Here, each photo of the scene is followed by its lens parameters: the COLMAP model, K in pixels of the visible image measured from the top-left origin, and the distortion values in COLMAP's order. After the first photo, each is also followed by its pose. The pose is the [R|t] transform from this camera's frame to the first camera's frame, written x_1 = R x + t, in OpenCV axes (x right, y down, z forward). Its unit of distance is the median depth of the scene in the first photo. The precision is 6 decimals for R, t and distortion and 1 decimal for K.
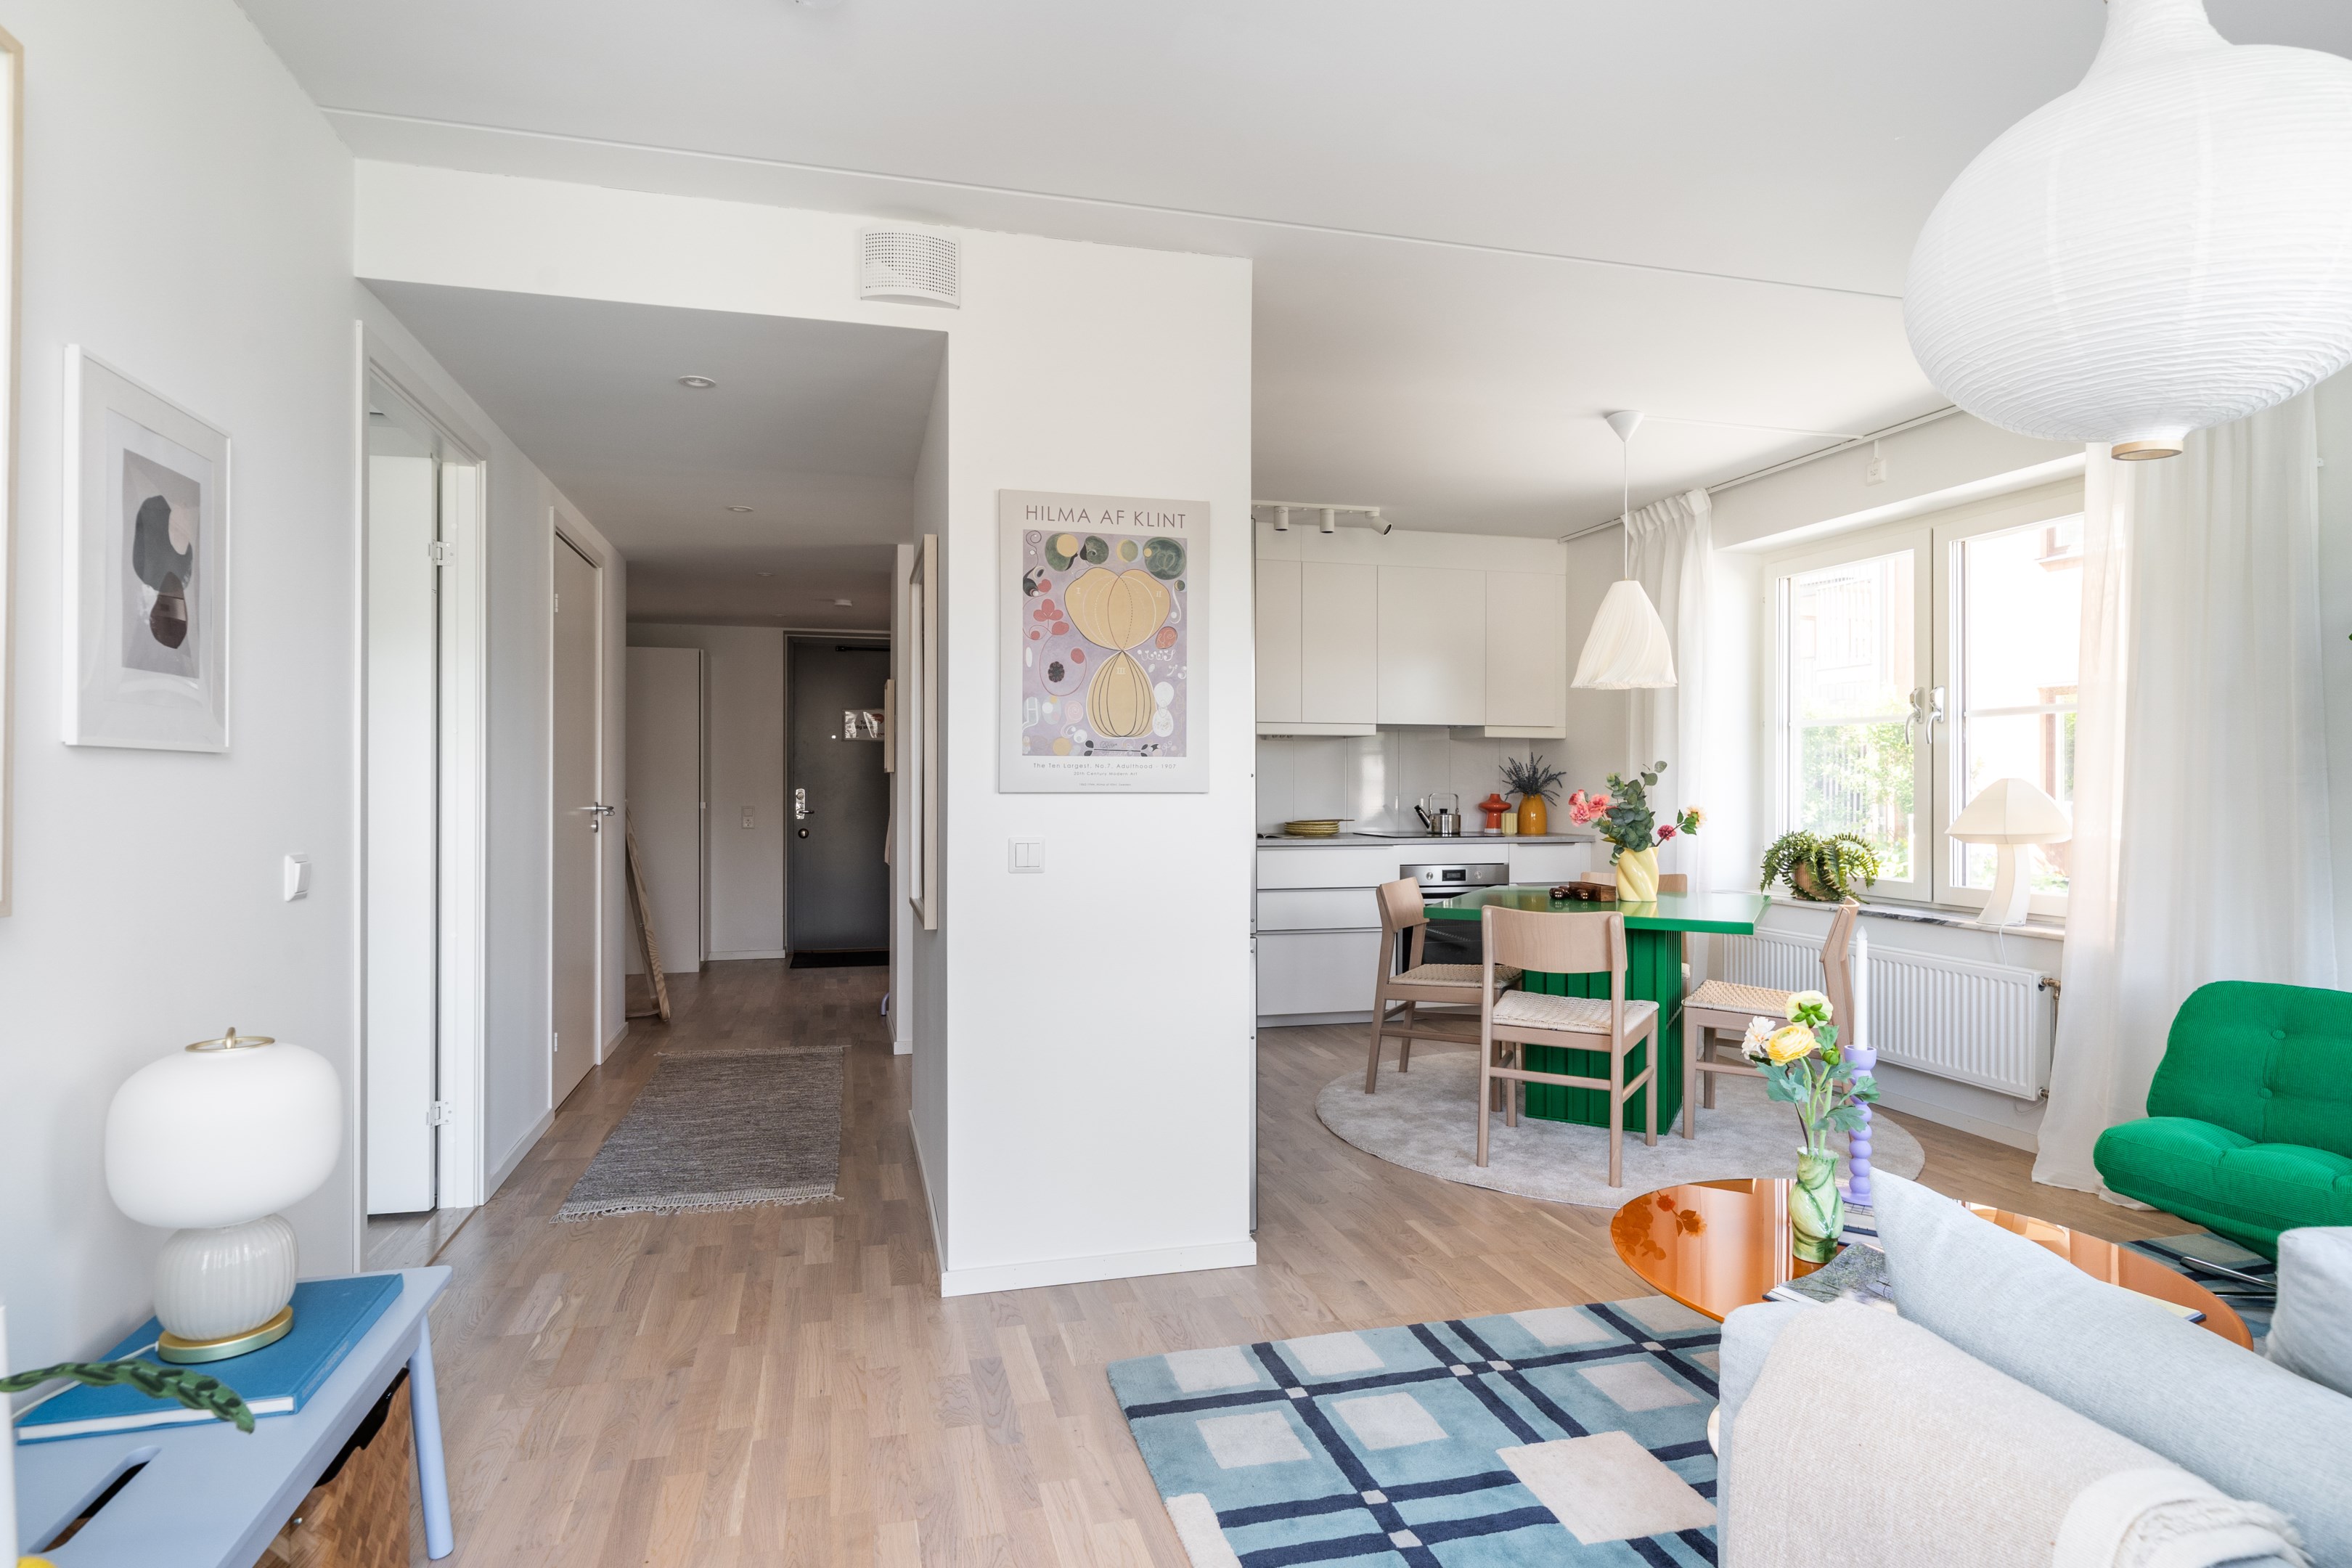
lens RADIAL K [[1218.1, 0, 1176.0], [0, 1218.1, 784.0], [0, 0, 1]] dist [0.000642, 0.000402]
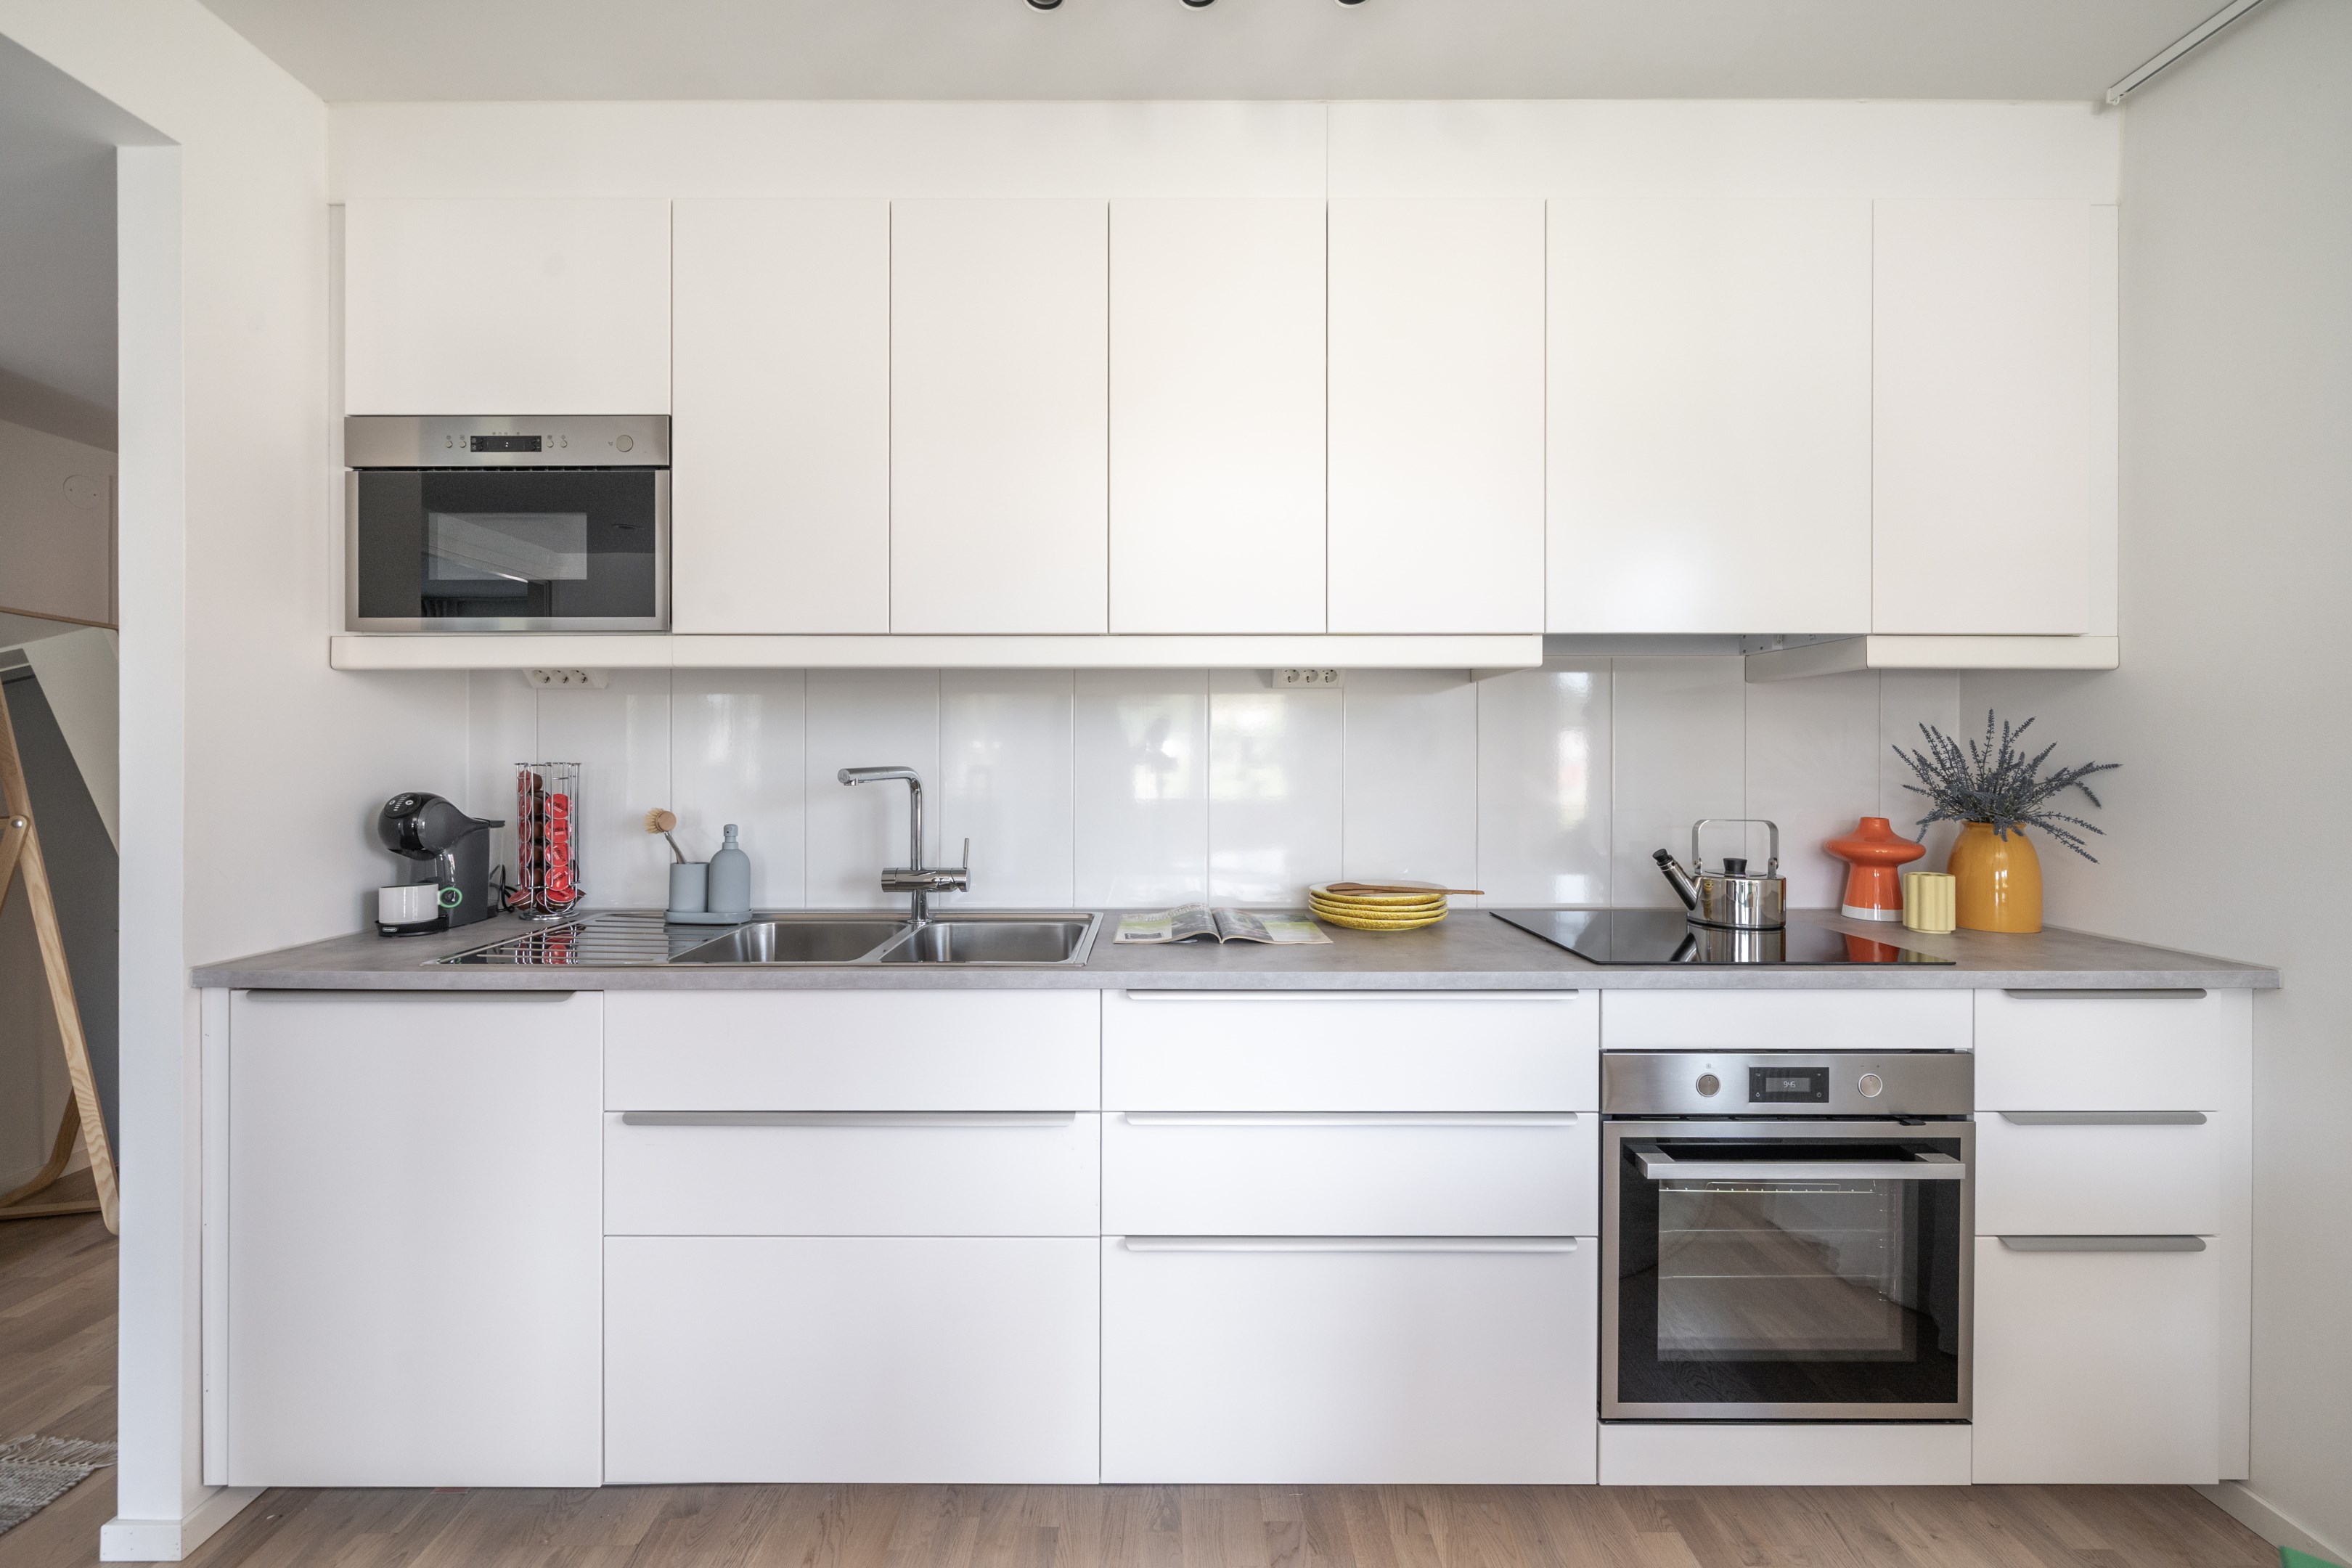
lens RADIAL K [[992.7, 0, 1172.0], [0, 992.7, 752.6], [0, 0, 1]] dist [-0.002168, -0.000176]
pose [[0.970676, 0.001157, -0.240388, 0.136844], [-0.000853, 0.999999, 0.001368, -0.015056], [0.240389, -0.001123, 0.970676, 0.729777]]
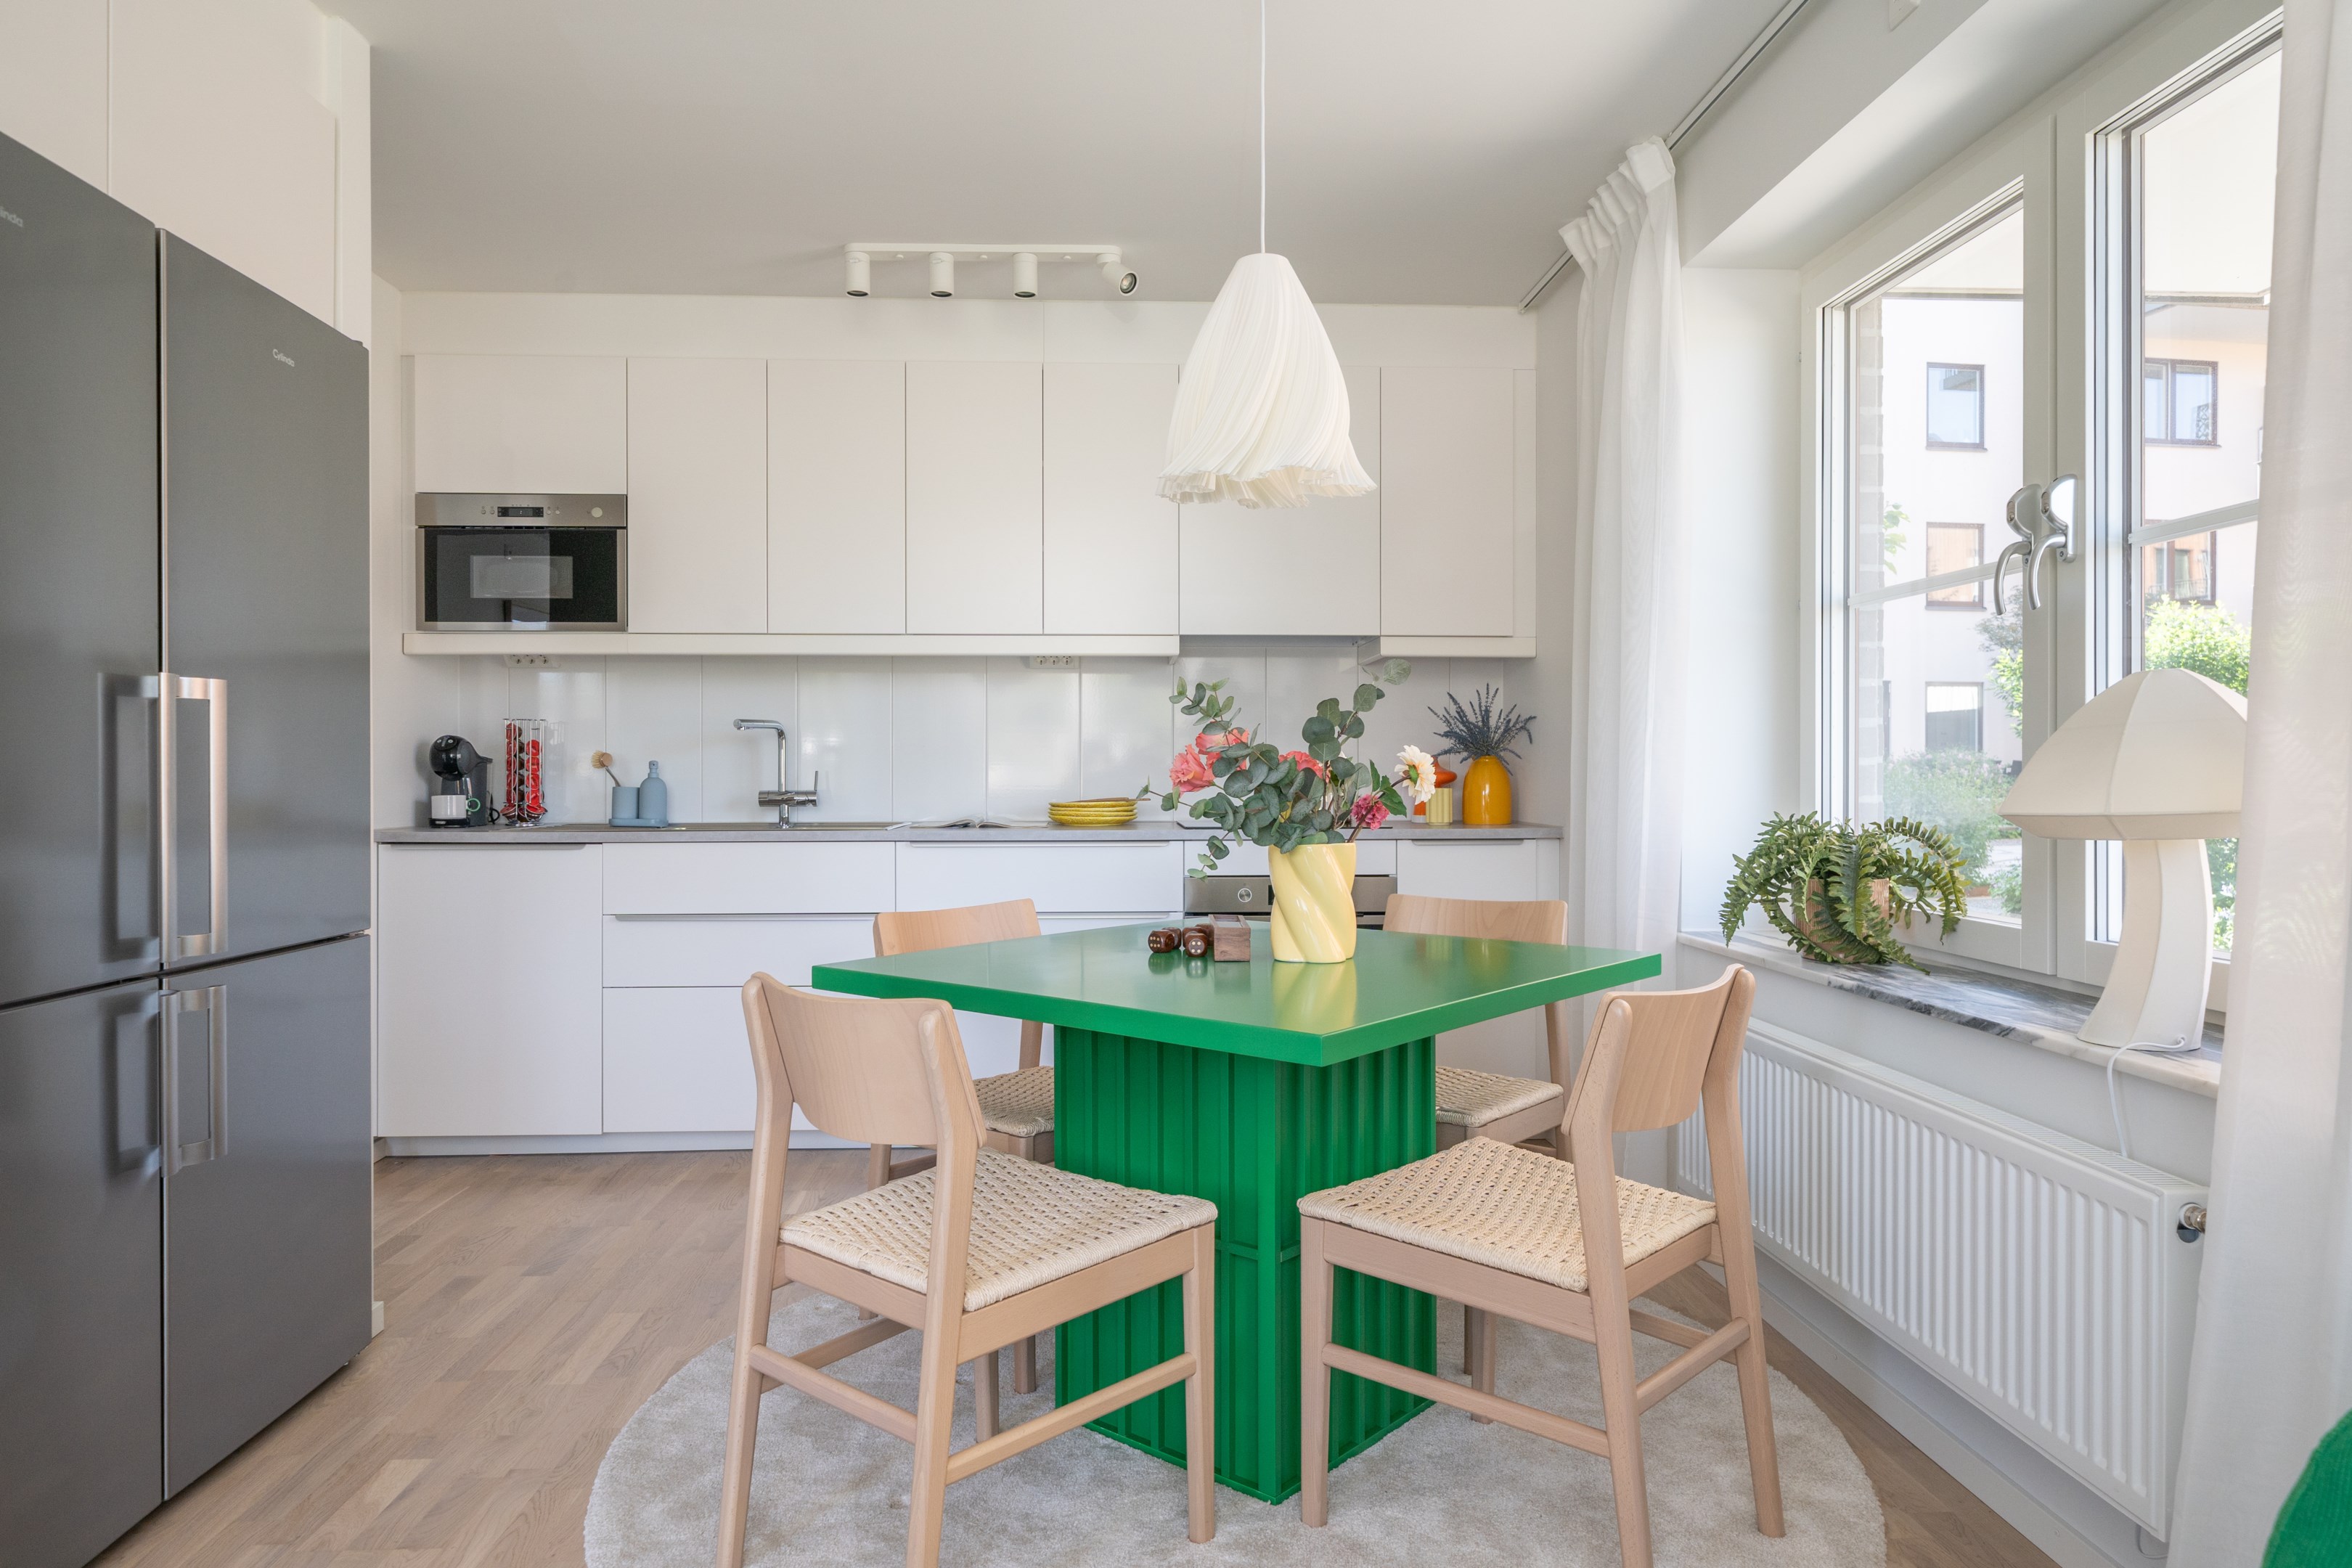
lens RADIAL K [[1450.2, 0, 1183.1], [0, 1450.2, 773.6], [0, 0, 1]] dist [0.039608, -0.076796]
pose [[0.979510, -0.000859, -0.201395, 0.328524], [0.000580, 0.999999, -0.001444, 0.019939], [0.201396, 0.001298, 0.979509, 0.335105]]
